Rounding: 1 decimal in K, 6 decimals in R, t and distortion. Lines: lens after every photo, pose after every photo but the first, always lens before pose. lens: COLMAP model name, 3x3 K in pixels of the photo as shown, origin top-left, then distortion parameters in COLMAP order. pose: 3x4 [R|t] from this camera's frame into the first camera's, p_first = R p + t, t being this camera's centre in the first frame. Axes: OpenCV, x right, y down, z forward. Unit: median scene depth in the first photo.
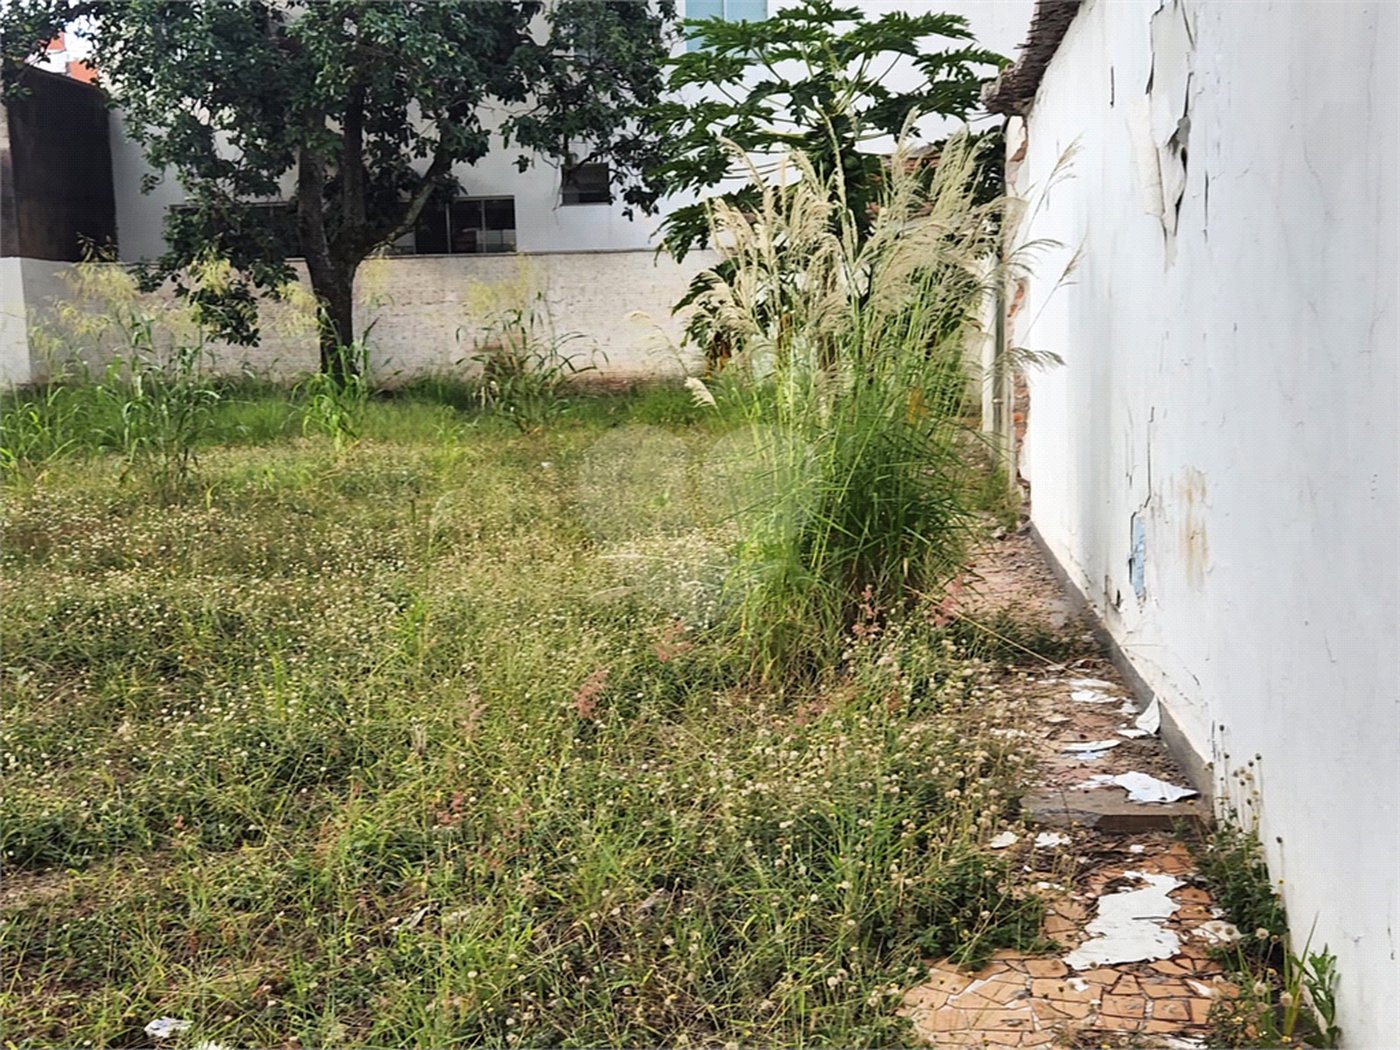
lens RADIAL K [[1787.5, 0, 690.1], [0, 1787.5, 576.8], [0, 0, 1]] dist [0.055034, -0.027058]
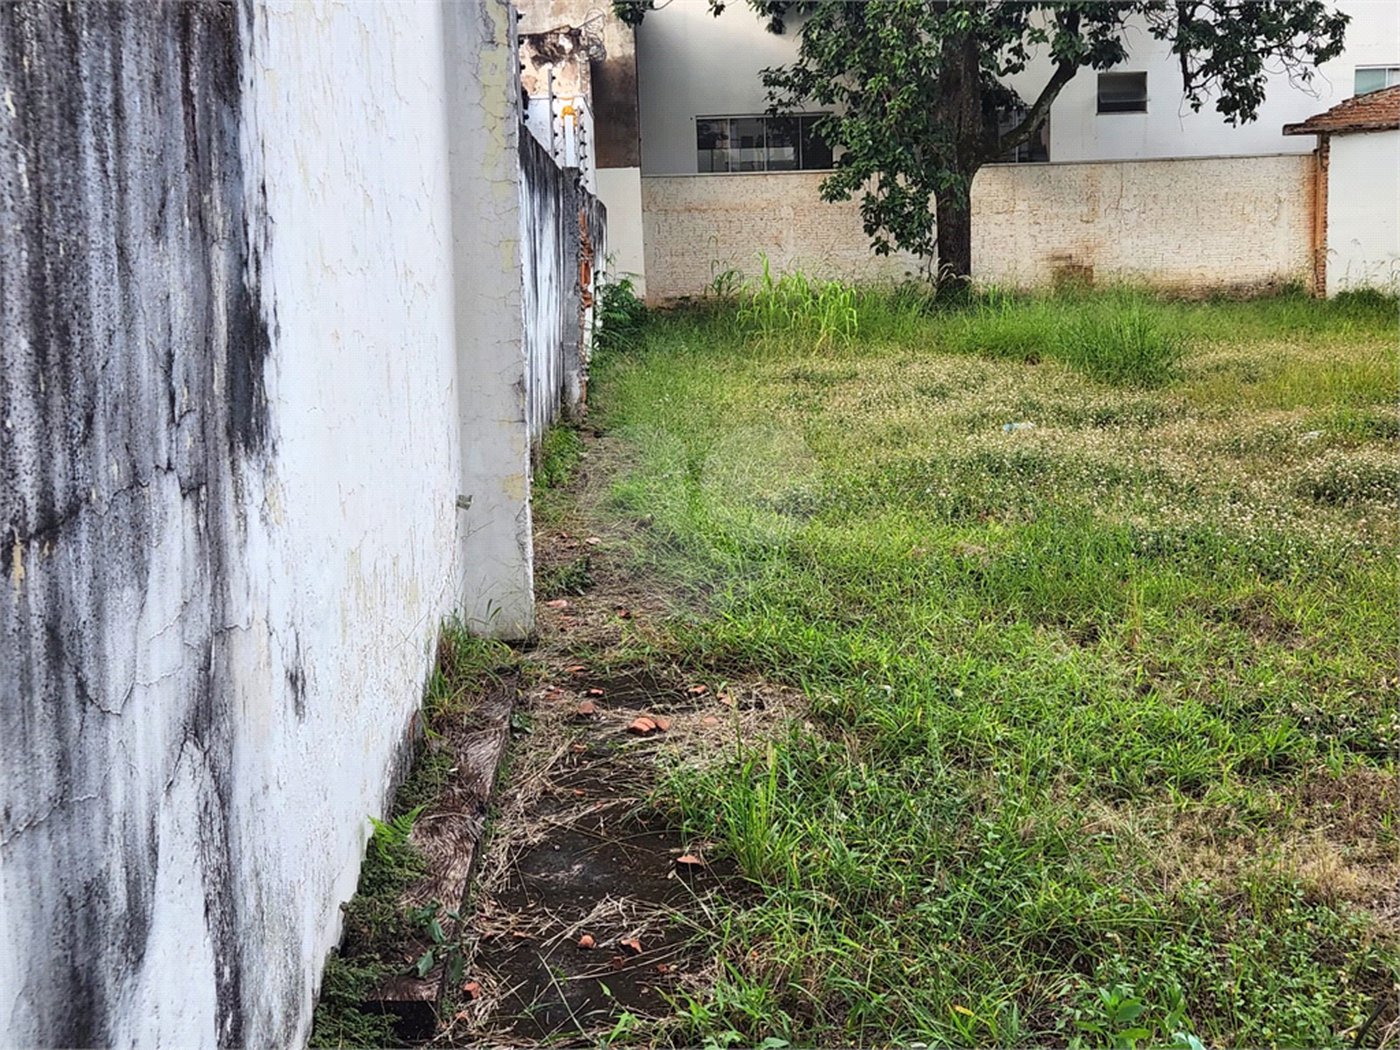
lens RADIAL K [[1792.1, 0, 686.8], [0, 1792.1, 517.7], [0, 0, 1]] dist [0.090242, -0.086470]
pose [[0.990658, -0.024435, 0.134159, -1.135307], [0.023802, 0.999697, 0.006321, 0.013690], [-0.134273, -0.003069, 0.990940, 0.086236]]
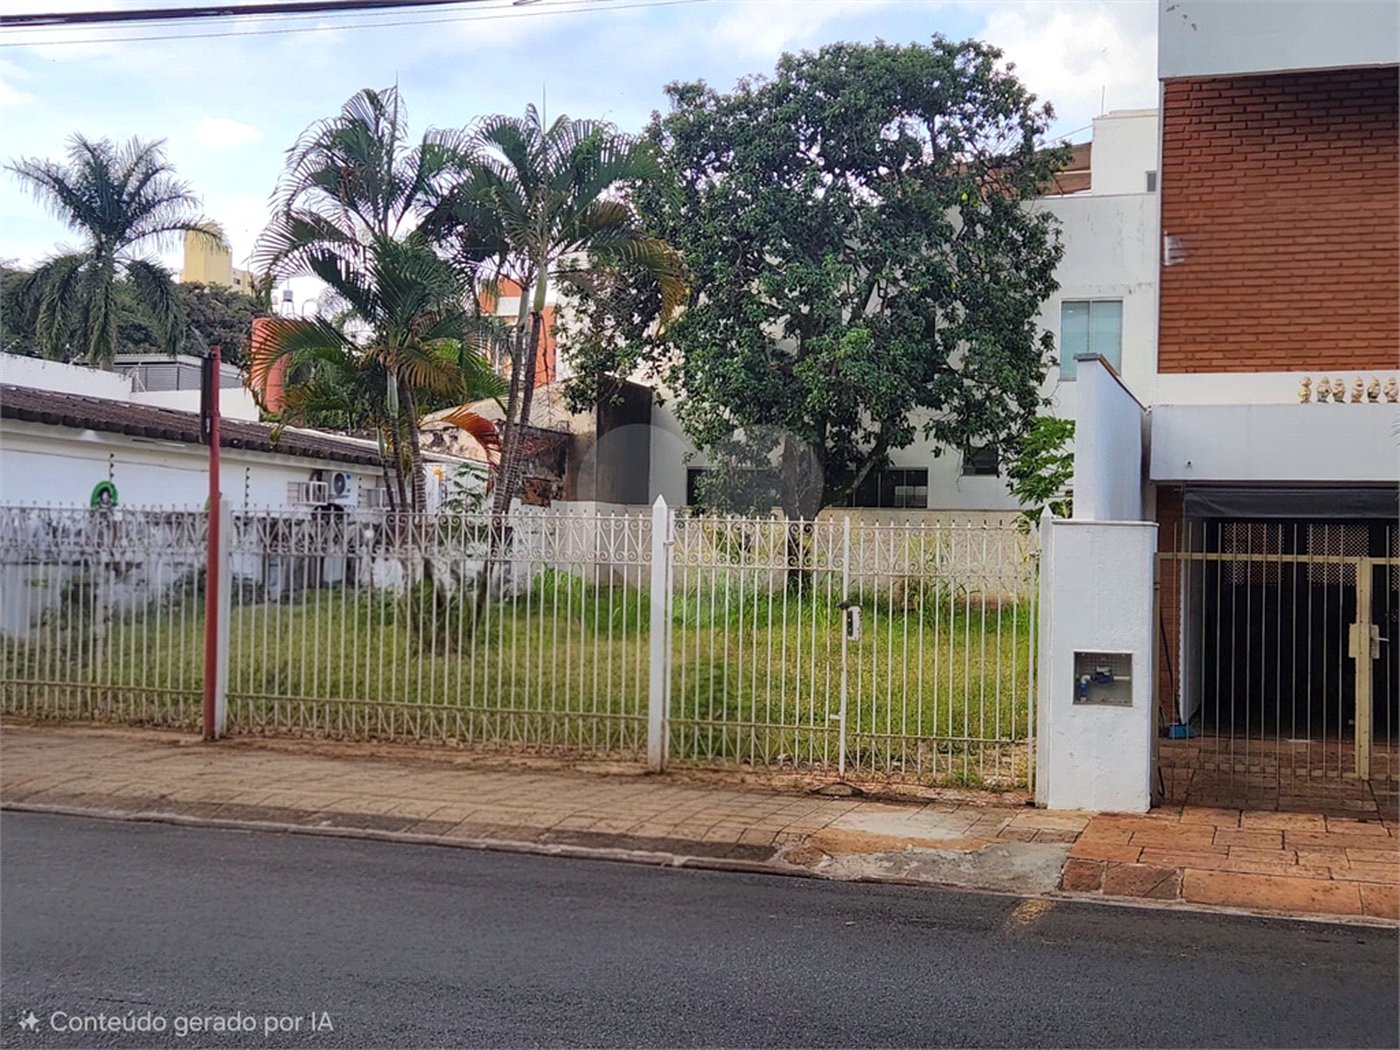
lens RADIAL K [[1782.1, 0, 668.0], [0, 1782.1, 527.3], [0, 0, 1]] dist [0.072087, -0.067381]
pose [[0.972763, 0.040736, -0.228193, 0.060465], [-0.074784, 0.986950, -0.142611, 0.119600], [0.219405, 0.155792, 0.963115, -0.966129]]
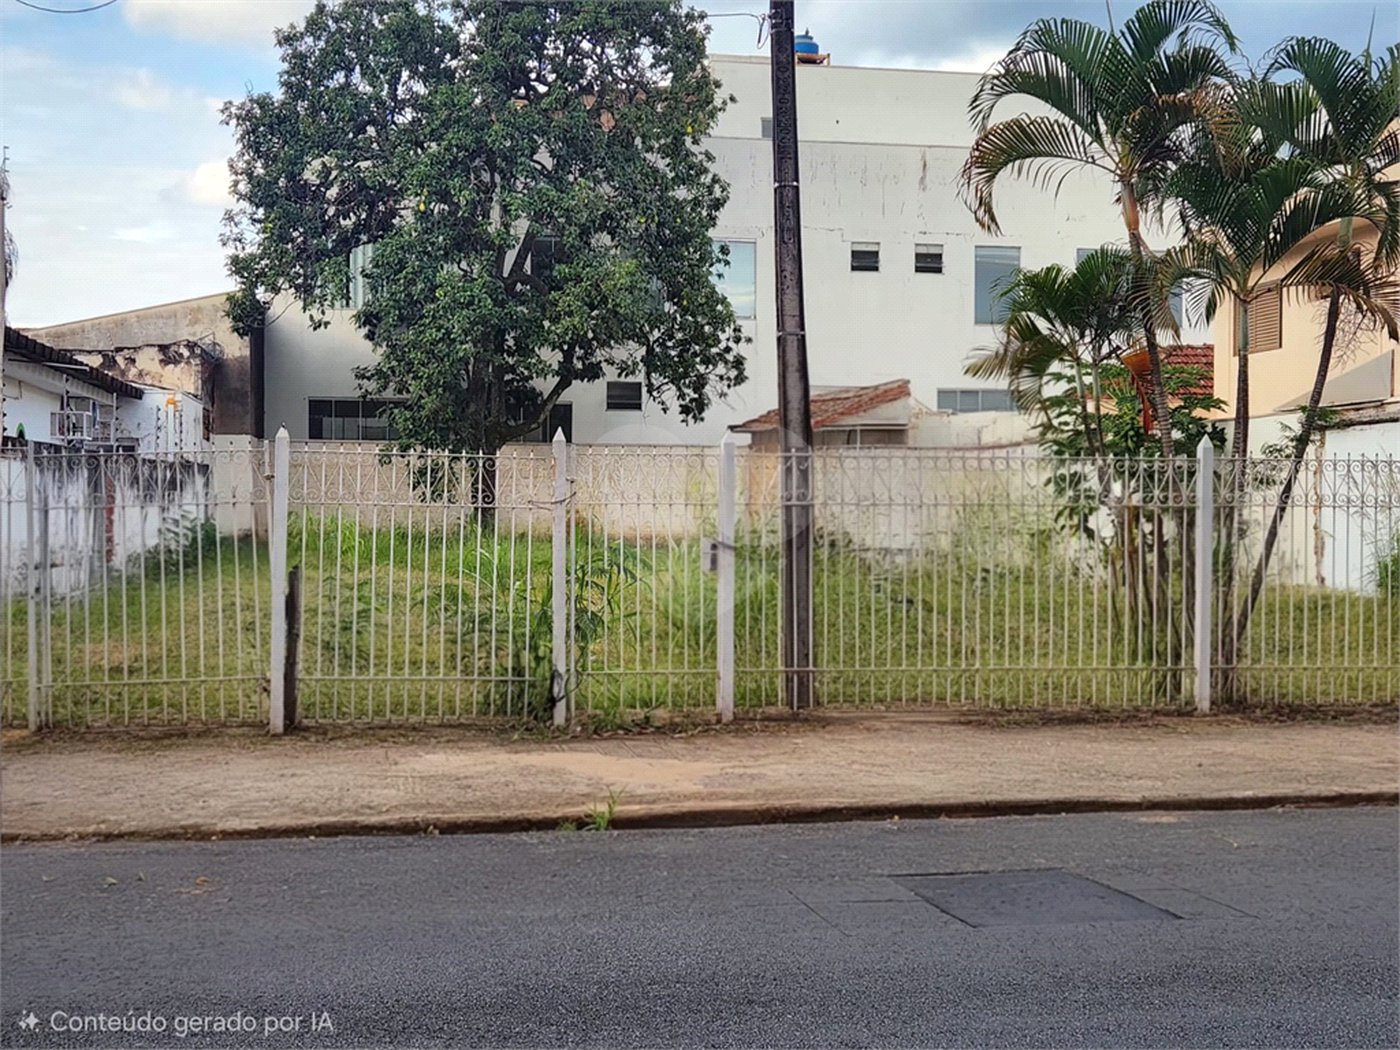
lens RADIAL K [[1796.1, 0, 687.2], [0, 1796.1, 527.0], [0, 0, 1]] dist [0.081117, -0.082348]
pose [[0.963165, 0.027537, 0.267497, -0.981478], [0.005369, 0.992575, -0.121514, 0.129171], [-0.268857, 0.118474, 0.955866, -0.842296]]
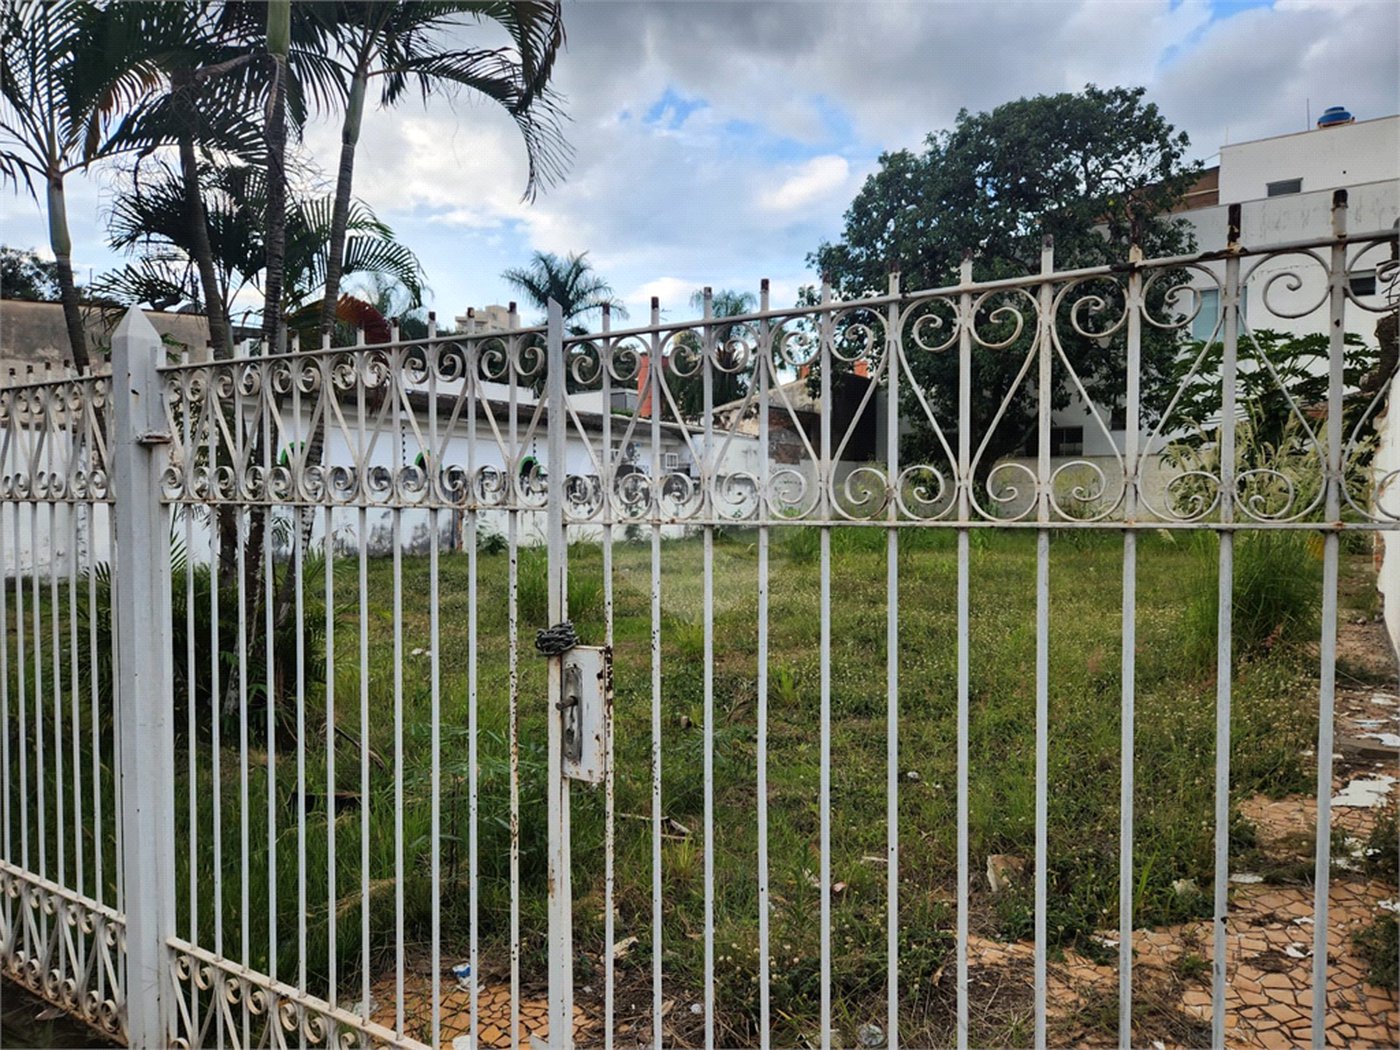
lens RADIAL K [[930.2, 0, 701.7], [0, 930.2, 540.1], [0, 0, 1]] dist [0.065324, -0.060018]
pose [[0.887070, 0.042107, -0.459711, 0.012803], [-0.080726, 0.994636, -0.064668, 0.007468], [0.454522, 0.094476, 0.885711, -0.114286]]
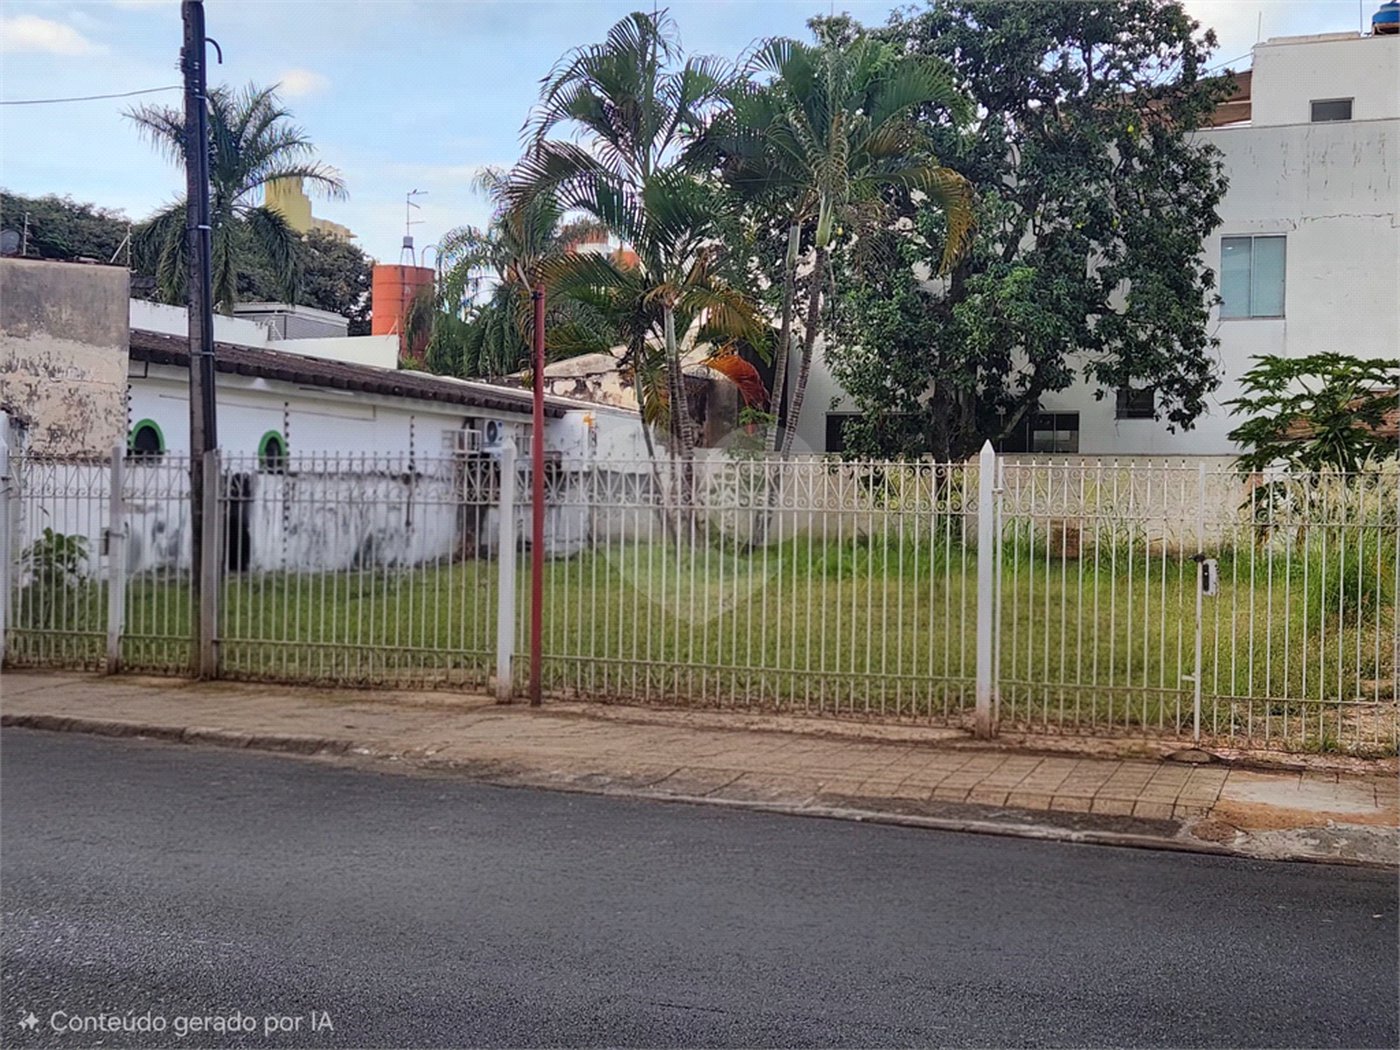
lens RADIAL K [[1797.4, 0, 672.6], [0, 1797.4, 508.5], [0, 0, 1]] dist [0.048139, 0.022660]
pose [[0.963557, 0.040615, -0.264400, -0.082824], [-0.074996, 0.989783, -0.121265, 0.121606], [0.256773, 0.136675, 0.956759, -0.945150]]
